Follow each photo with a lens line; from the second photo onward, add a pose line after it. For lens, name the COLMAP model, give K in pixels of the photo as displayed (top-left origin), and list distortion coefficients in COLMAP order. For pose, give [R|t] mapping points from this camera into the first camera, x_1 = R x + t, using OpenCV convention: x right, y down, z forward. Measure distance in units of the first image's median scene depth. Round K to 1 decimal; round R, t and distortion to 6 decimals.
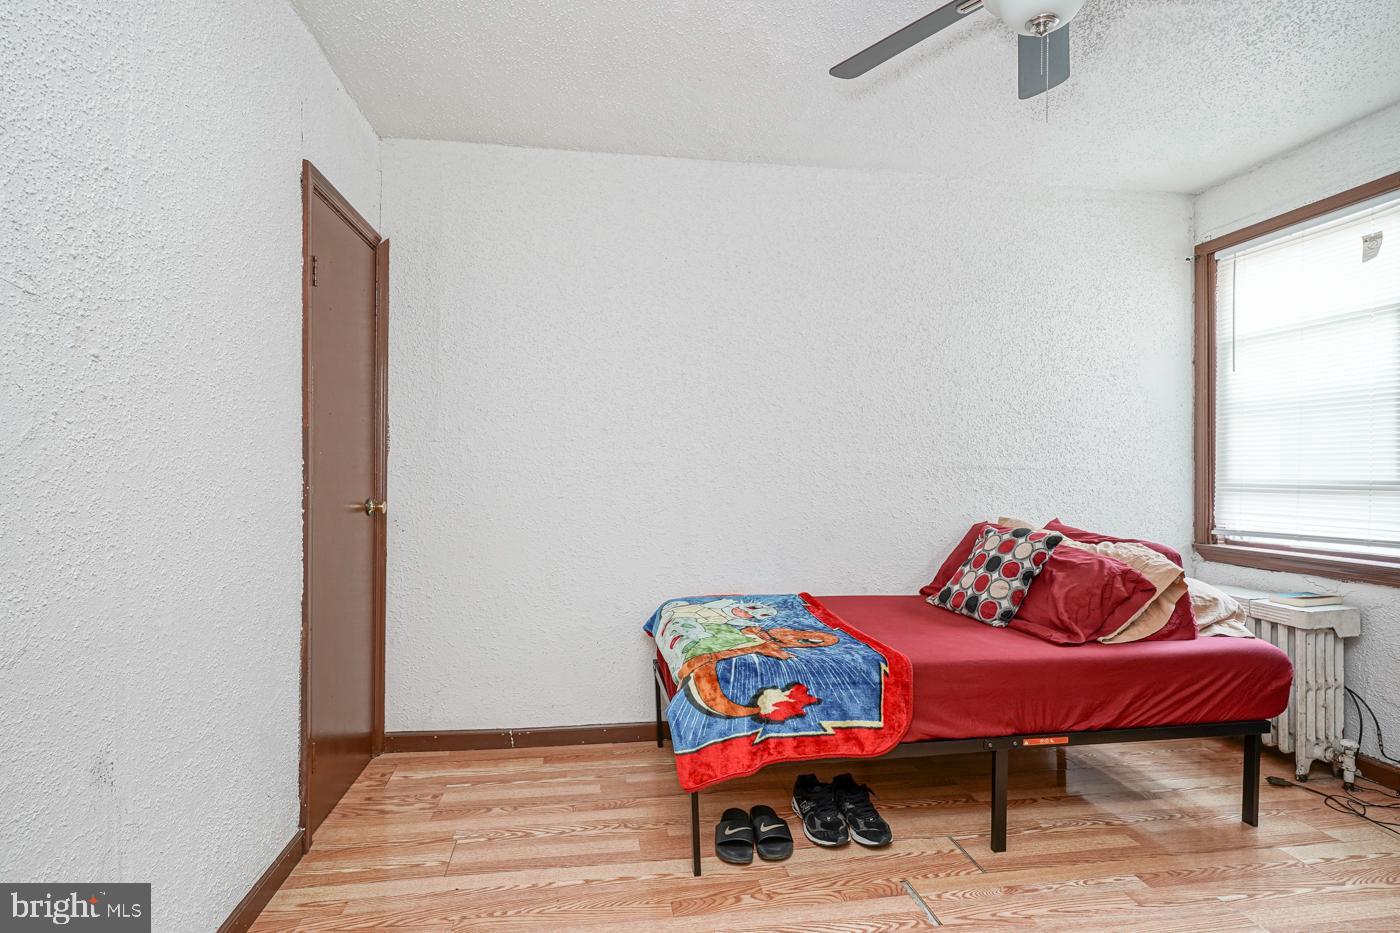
lens RADIAL K [[697.2, 0, 697.8], [0, 697.2, 470.2], [0, 0, 1]] dist [0.003397, 0.002127]
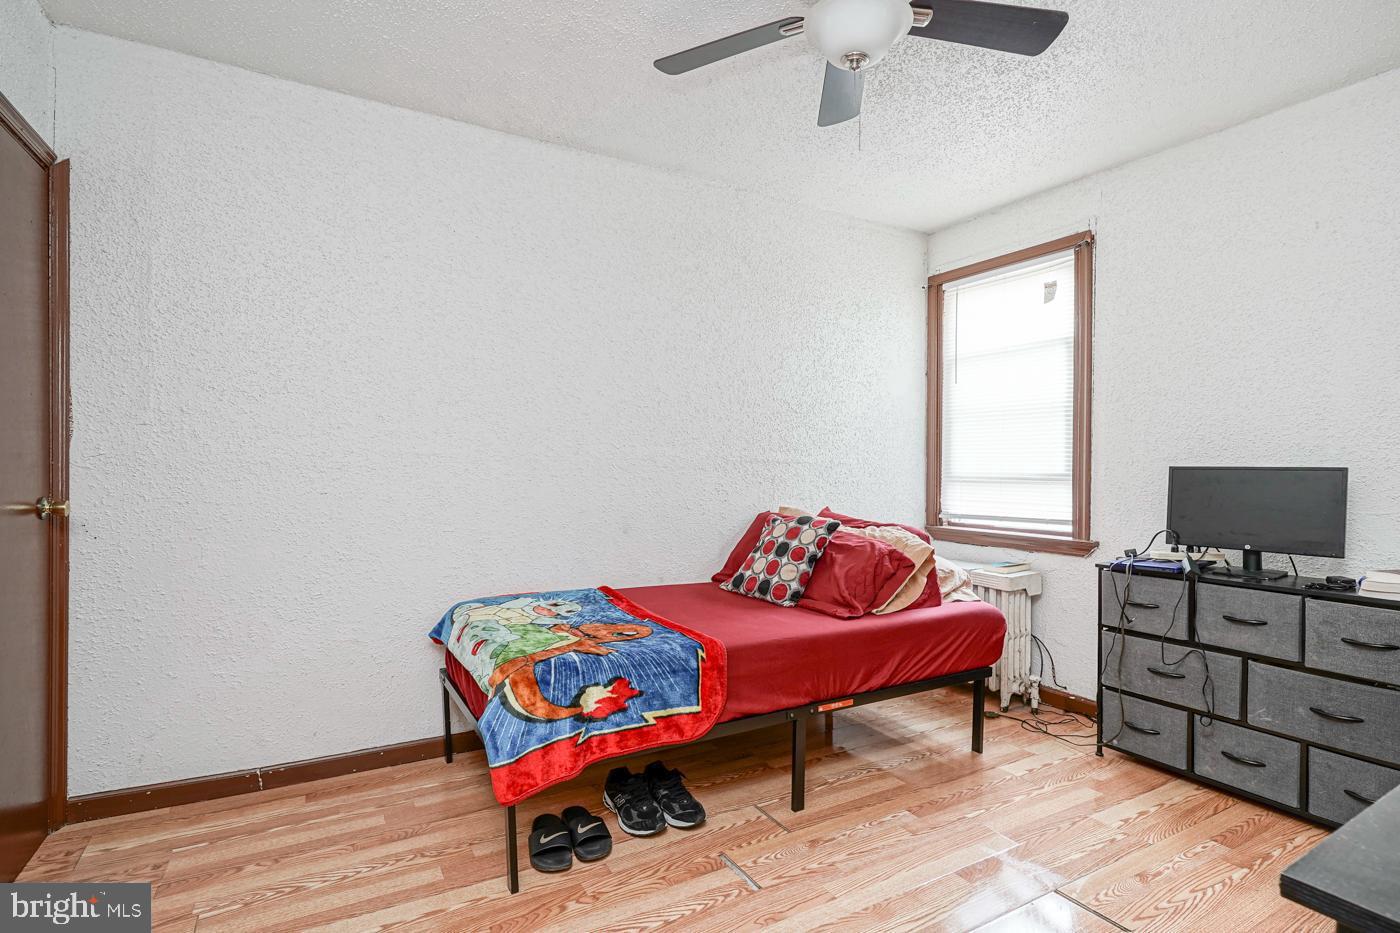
lens RADIAL K [[689.6, 0, 677.6], [0, 689.6, 471.8], [0, 0, 1]] dist [-0.003601, 0.007056]
pose [[0.932635, 0.001337, 0.360818, -0.129989], [-0.005018, 0.999944, 0.009265, 0.003835], [-0.360785, -0.010451, 0.932590, 0.059701]]
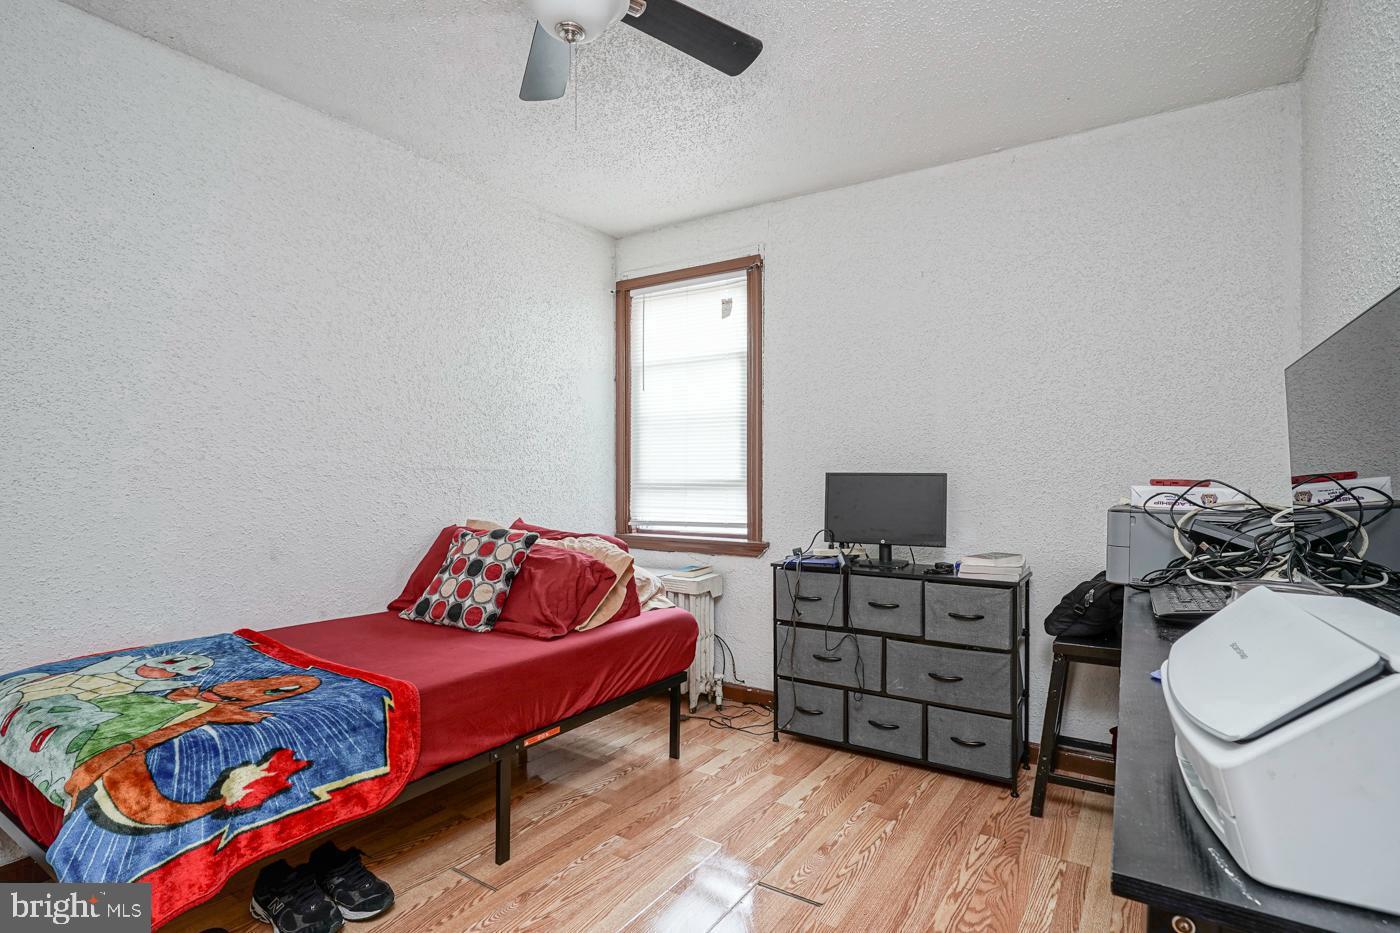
lens RADIAL K [[705.9, 0, 645.5], [0, 705.9, 472.5], [0, 0, 1]] dist [-0.005517, 0.007094]
pose [[0.680810, 0.001348, 0.732459, -0.146228], [-0.000871, 0.999999, -0.001032, 0.002795], [-0.732459, 0.000065, 0.680811, 0.175198]]
